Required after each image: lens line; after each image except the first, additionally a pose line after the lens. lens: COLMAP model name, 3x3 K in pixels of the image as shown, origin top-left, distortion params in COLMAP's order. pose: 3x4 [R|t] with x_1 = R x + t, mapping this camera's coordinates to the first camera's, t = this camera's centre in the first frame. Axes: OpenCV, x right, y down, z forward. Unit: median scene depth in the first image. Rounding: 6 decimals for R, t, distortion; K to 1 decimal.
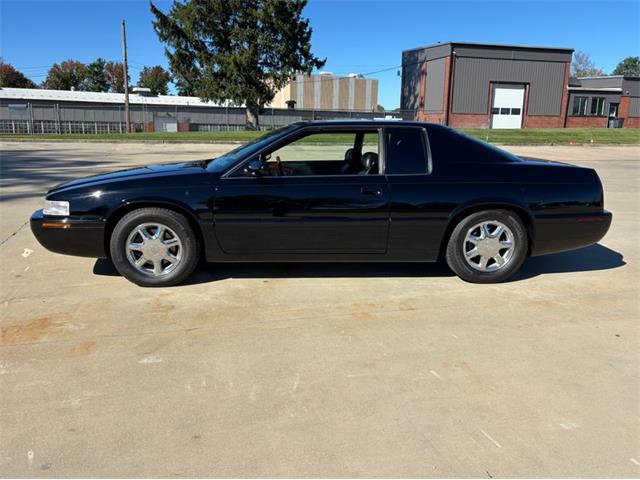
lens RADIAL K [[543.6, 0, 317.5], [0, 543.6, 243.3], [0, 0, 1]] dist [0.017196, -0.004120]
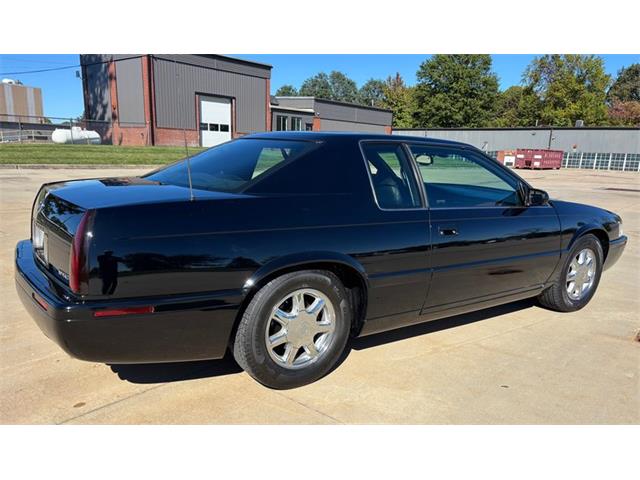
lens RADIAL K [[501.3, 0, 314.8], [0, 501.3, 277.1], [0, 0, 1]] dist [0.011962, 0.005504]
pose [[0.833229, -0.124618, 0.538702, 0.002369], [0.097995, 0.992130, 0.077938, -0.043611], [-0.544175, -0.012150, 0.838884, 0.204245]]
